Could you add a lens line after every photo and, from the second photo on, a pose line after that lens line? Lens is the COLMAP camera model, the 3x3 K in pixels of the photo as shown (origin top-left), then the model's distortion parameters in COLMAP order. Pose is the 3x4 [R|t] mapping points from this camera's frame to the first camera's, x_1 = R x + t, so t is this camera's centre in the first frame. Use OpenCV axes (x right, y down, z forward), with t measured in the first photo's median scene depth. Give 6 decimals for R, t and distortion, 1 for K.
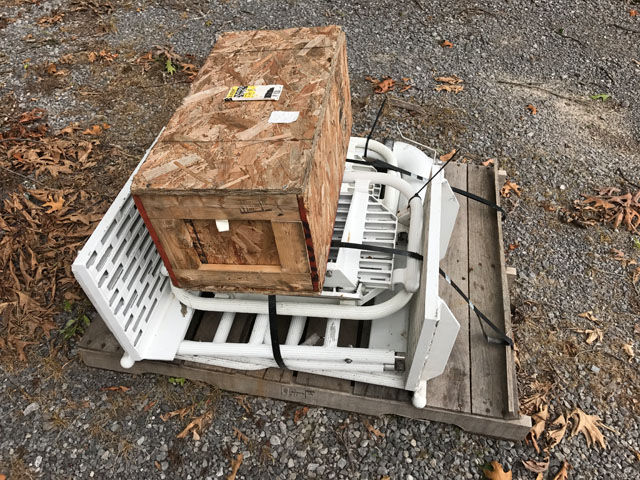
lens RADIAL K [[534.3, 0, 320.0], [0, 534.3, 240.0], [0, 0, 1]] dist [0.025684, 0.003339]
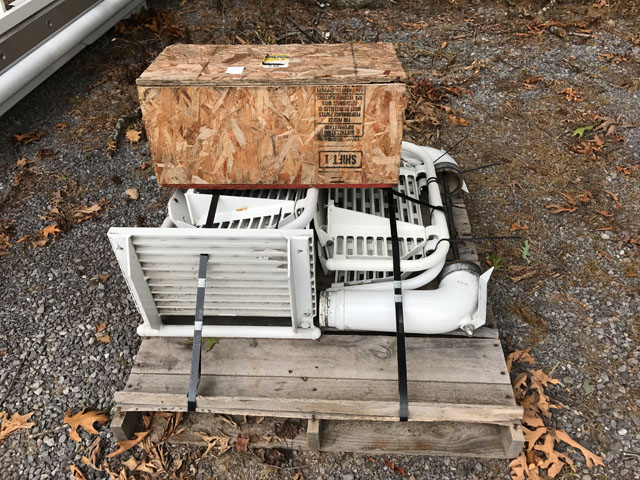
lens RADIAL K [[534.3, 0, 320.0], [0, 534.3, 240.0], [0, 0, 1]] dist [0.025684, 0.003339]
pose [[0.094525, 0.638394, -0.763883, 0.955654], [-0.672496, 0.606723, 0.423835, -0.546297], [0.734040, 0.473645, 0.486668, 0.615582]]
